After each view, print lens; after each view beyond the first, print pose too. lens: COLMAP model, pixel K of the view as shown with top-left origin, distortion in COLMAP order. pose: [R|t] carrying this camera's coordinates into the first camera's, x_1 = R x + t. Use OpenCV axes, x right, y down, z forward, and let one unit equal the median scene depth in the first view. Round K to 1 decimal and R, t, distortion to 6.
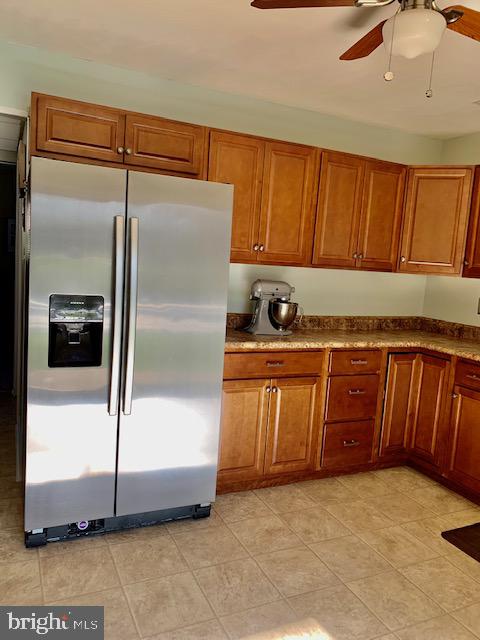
lens RADIAL K [[487.7, 0, 244.3], [0, 487.7, 318.9], [0, 0, 1]] dist [0.025445, -0.025346]
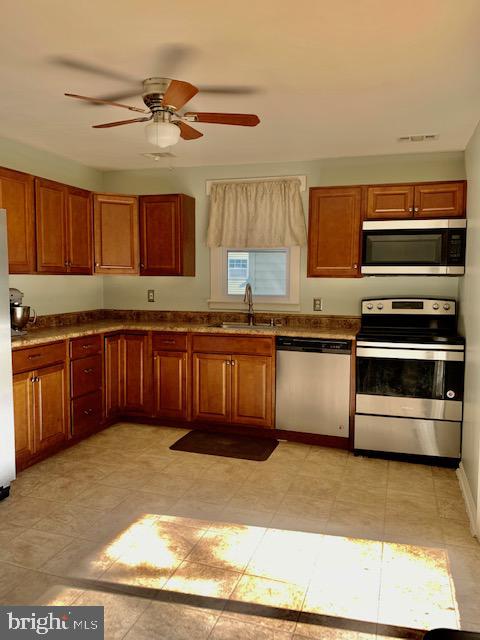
lens RADIAL K [[487.7, 0, 239.8], [0, 487.7, 319.3], [0, 0, 1]] dist [0.025445, -0.025346]
pose [[0.693132, -0.124052, 0.710056, -0.379870], [0.122145, 0.991047, 0.053910, -0.002809], [-0.710386, 0.049362, 0.702079, -0.177641]]
